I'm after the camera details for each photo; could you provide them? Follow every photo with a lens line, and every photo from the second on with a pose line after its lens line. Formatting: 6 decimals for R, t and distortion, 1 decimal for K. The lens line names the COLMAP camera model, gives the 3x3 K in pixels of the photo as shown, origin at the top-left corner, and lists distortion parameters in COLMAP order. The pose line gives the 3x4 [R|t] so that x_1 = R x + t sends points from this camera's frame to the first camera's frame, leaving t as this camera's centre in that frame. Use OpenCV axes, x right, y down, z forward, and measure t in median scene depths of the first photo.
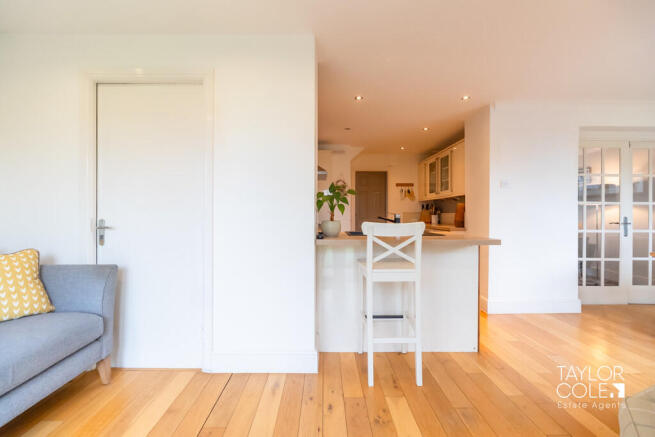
lens RADIAL K [[289.8, 0, 328.1], [0, 289.8, 214.4], [0, 0, 1]] dist [-0.002449, -0.000620]
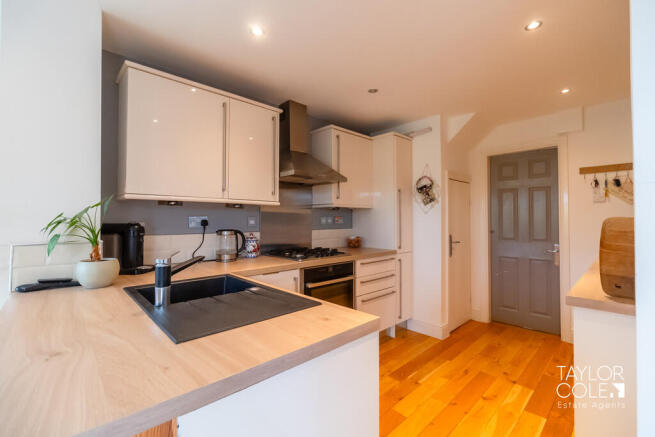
lens RADIAL K [[289.8, 0, 328.1], [0, 289.8, 214.4], [0, 0, 1]] dist [-0.002449, -0.000620]
pose [[0.668829, -0.014833, -0.743269, 0.402889], [0.002795, 0.999844, -0.017439, -0.031693], [0.743411, 0.009586, 0.668766, 0.494770]]
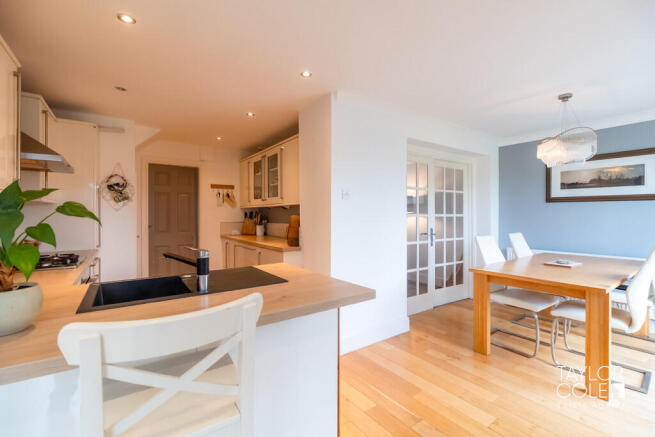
lens RADIAL K [[289.8, 0, 328.1], [0, 289.8, 214.4], [0, 0, 1]] dist [-0.002449, -0.000620]
pose [[0.825240, -0.003817, 0.564769, 0.074825], [0.003384, 0.999993, 0.001812, -0.036016], [-0.564772, 0.000416, 0.825247, 0.253027]]
